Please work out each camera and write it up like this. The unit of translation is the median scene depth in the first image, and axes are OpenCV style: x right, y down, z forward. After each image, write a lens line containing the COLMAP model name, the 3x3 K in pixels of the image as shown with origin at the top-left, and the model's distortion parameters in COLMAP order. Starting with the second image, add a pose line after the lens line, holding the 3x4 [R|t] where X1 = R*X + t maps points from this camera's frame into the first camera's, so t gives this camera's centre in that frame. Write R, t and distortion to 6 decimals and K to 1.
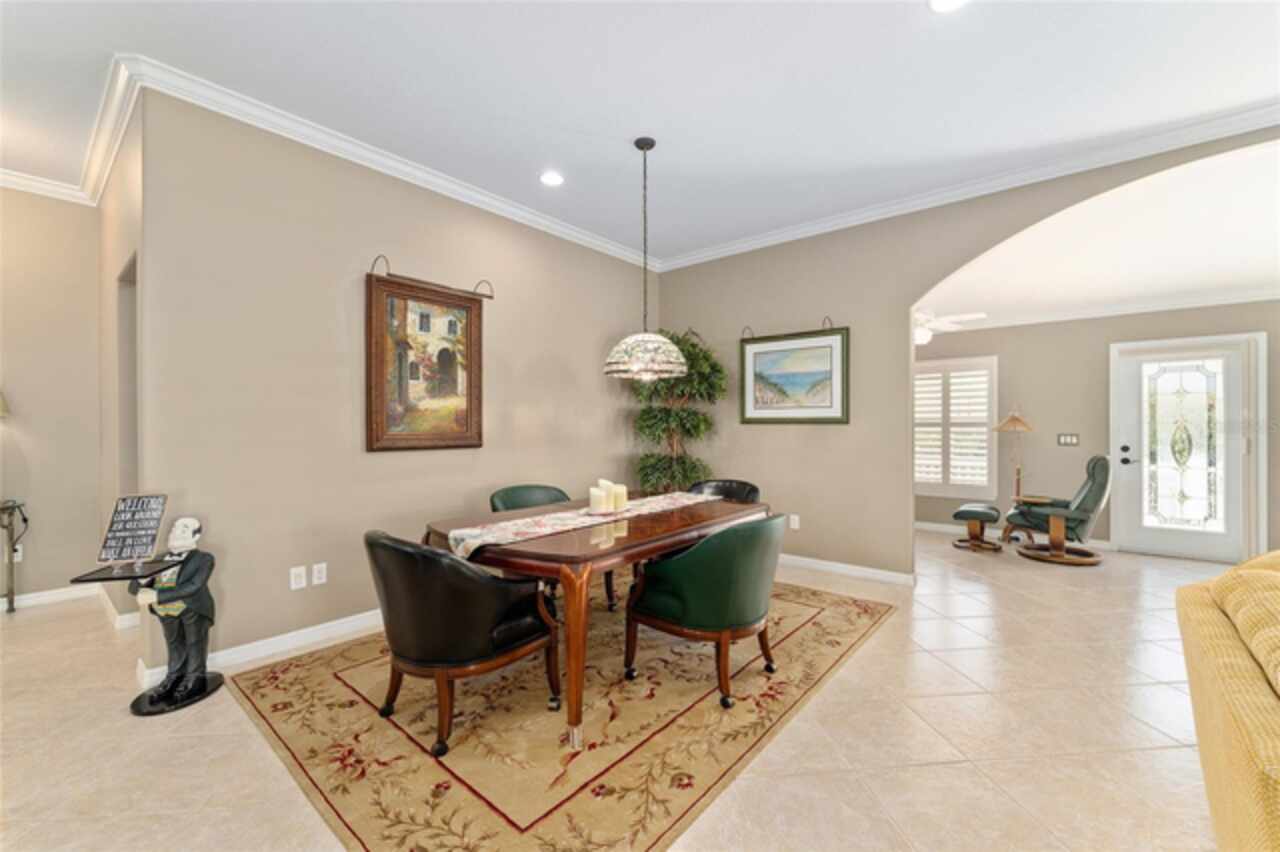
lens RADIAL K [[513.9, 0, 645.5], [0, 513.9, 427.9], [0, 0, 1]] dist [0.002225, 0.000091]
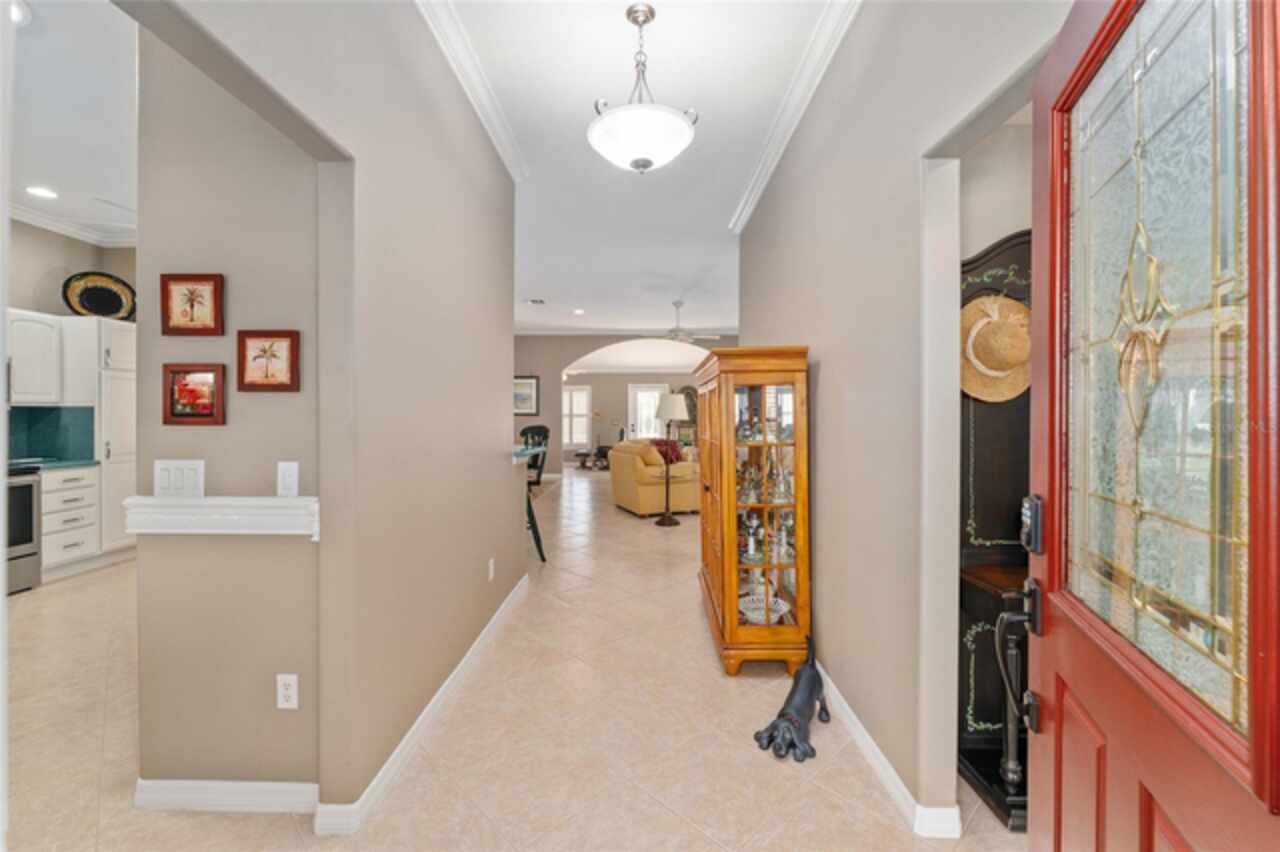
lens RADIAL K [[513.9, 0, 635.8], [0, 513.9, 416.8], [0, 0, 1]] dist [0.002225, 0.000091]
pose [[0.783293, 0.001905, 0.621650, -0.676598], [-0.000582, 0.999997, -0.002332, 0.002341], [-0.621652, 0.001465, 0.783292, -1.065034]]
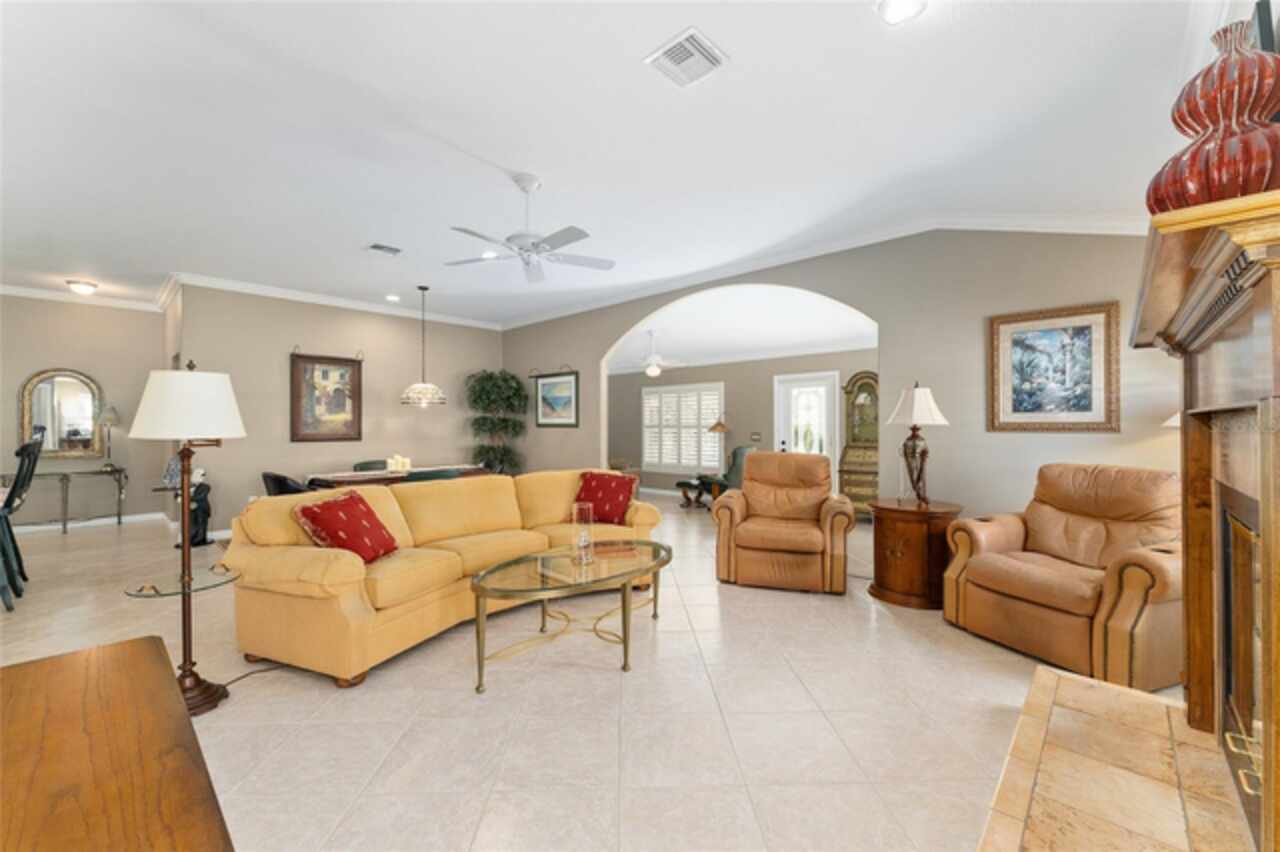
lens RADIAL K [[513.9, 0, 651.9], [0, 513.9, 421.2], [0, 0, 1]] dist [0.002225, 0.000091]
pose [[0.998708, -0.001430, -0.050802, 0.652634], [0.000739, 0.999907, -0.013612, -0.004304], [0.050817, 0.013557, 0.998616, -0.627885]]
